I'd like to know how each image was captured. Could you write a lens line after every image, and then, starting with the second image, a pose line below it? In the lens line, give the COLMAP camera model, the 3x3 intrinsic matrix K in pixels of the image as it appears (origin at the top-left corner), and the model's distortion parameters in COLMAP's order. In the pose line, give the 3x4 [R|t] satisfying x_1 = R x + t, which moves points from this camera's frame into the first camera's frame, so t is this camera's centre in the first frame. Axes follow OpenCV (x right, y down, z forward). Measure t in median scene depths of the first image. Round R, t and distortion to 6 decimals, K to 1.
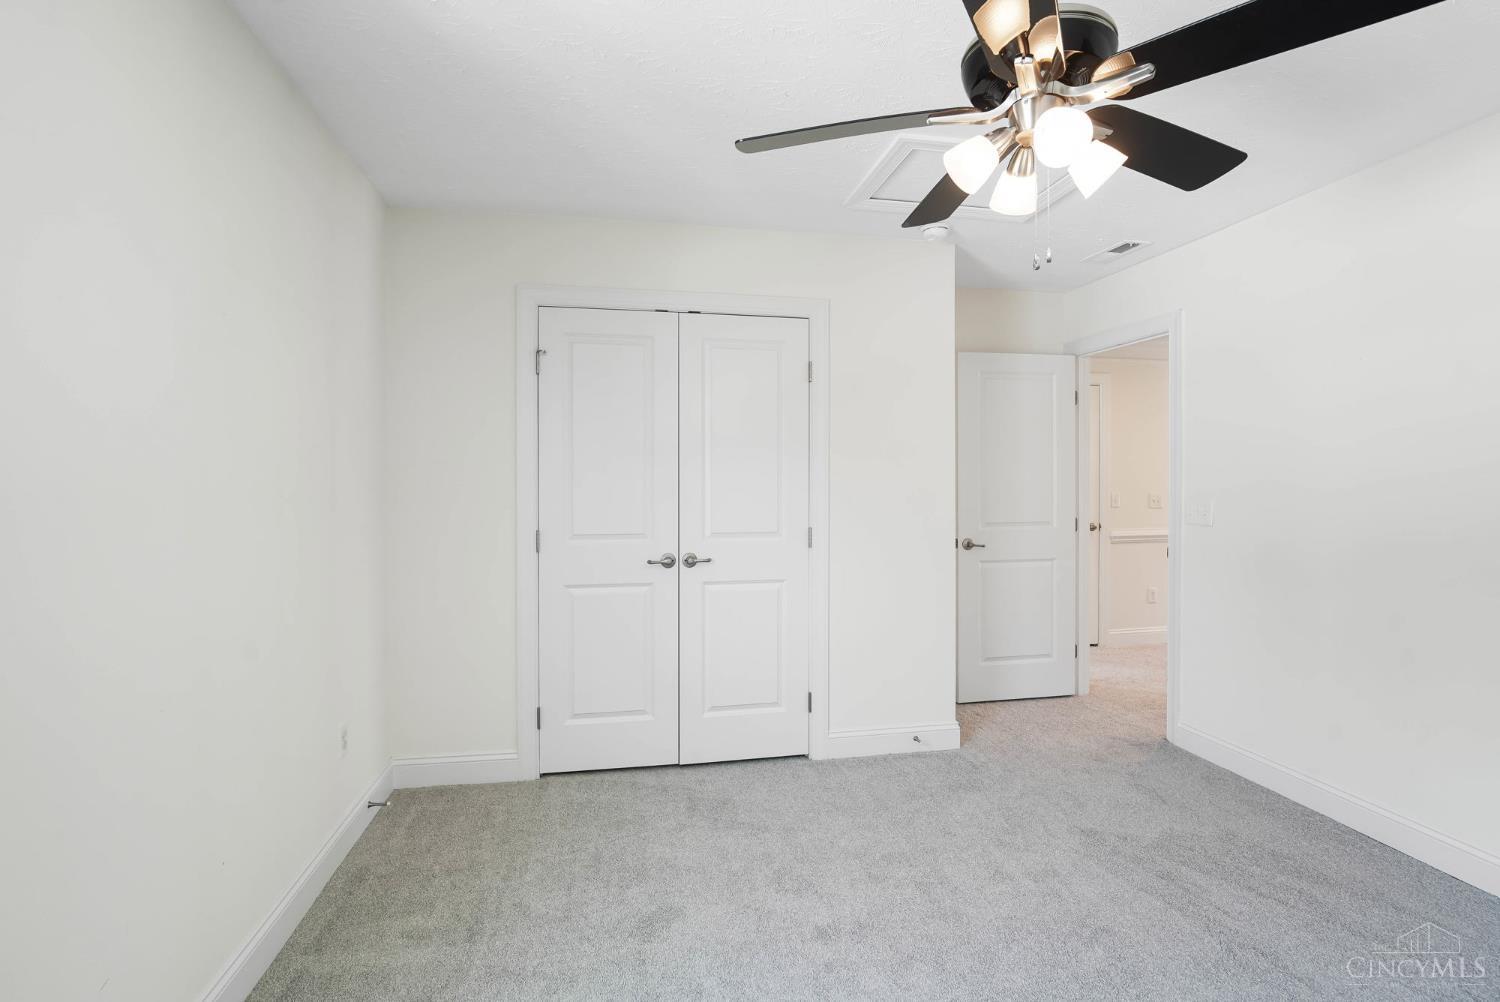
lens RADIAL K [[706.6, 0, 750.0], [0, 706.6, 501.0], [0, 0, 1]] dist [0.001007, 0.000377]
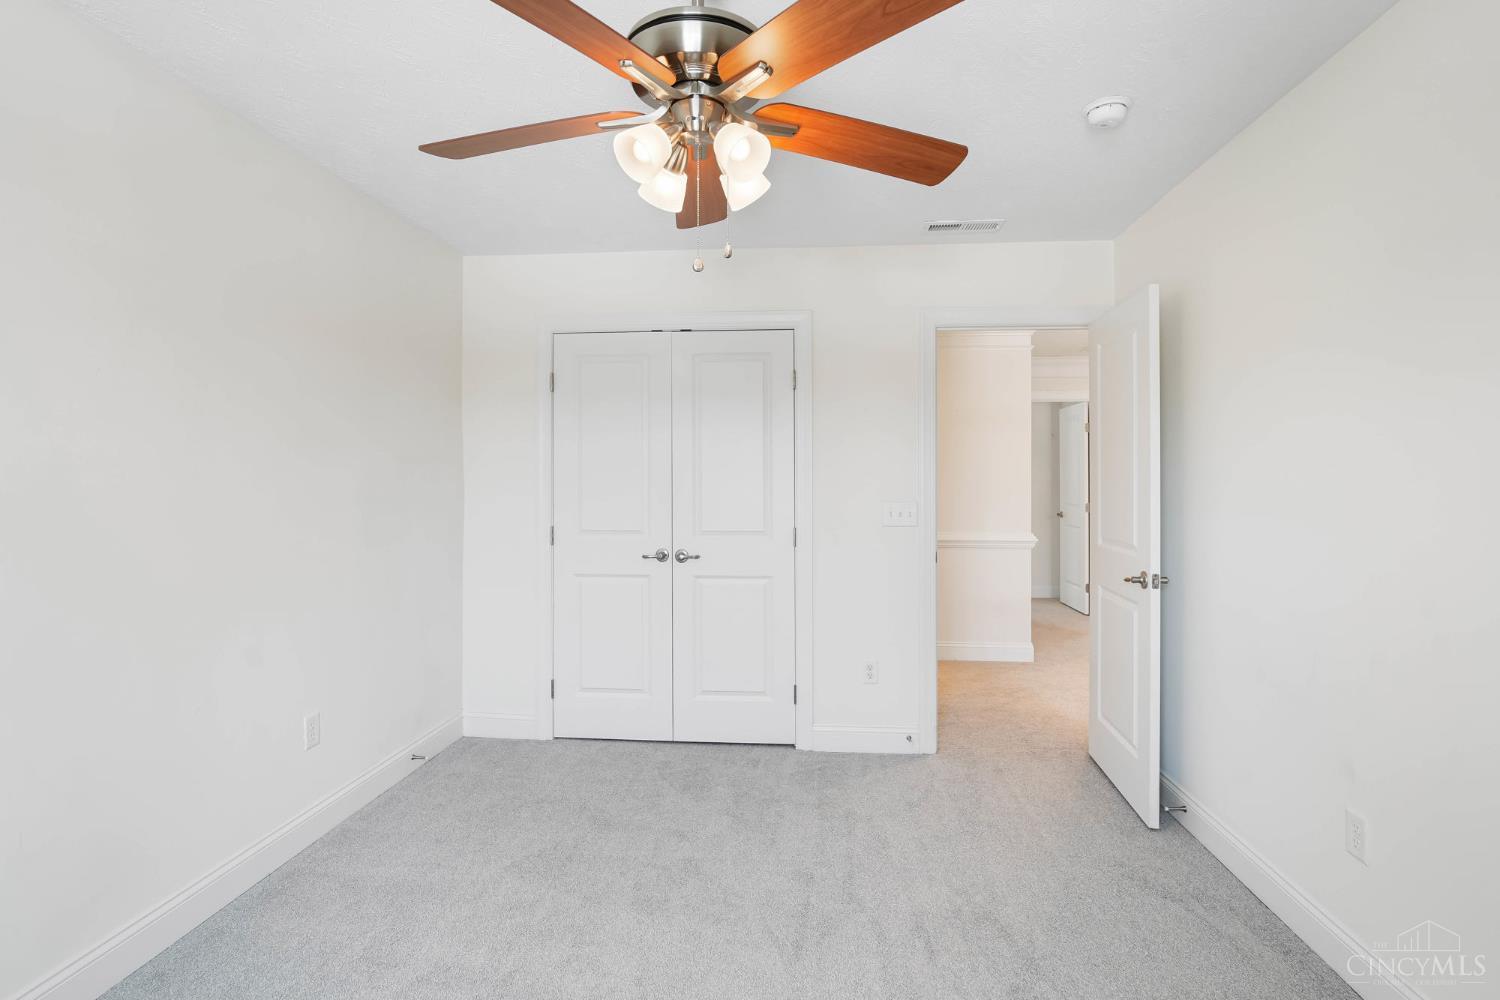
lens RADIAL K [[648.5, 0, 750.0], [0, 648.5, 500.0], [0, 0, 1]] dist [0.000728, -0.000086]
pose [[0.967032, 0.006886, -0.254562, 0.273873], [-0.007728, 0.999967, -0.002308, -0.001861], [0.254538, 0.004199, 0.967054, 0.050410]]
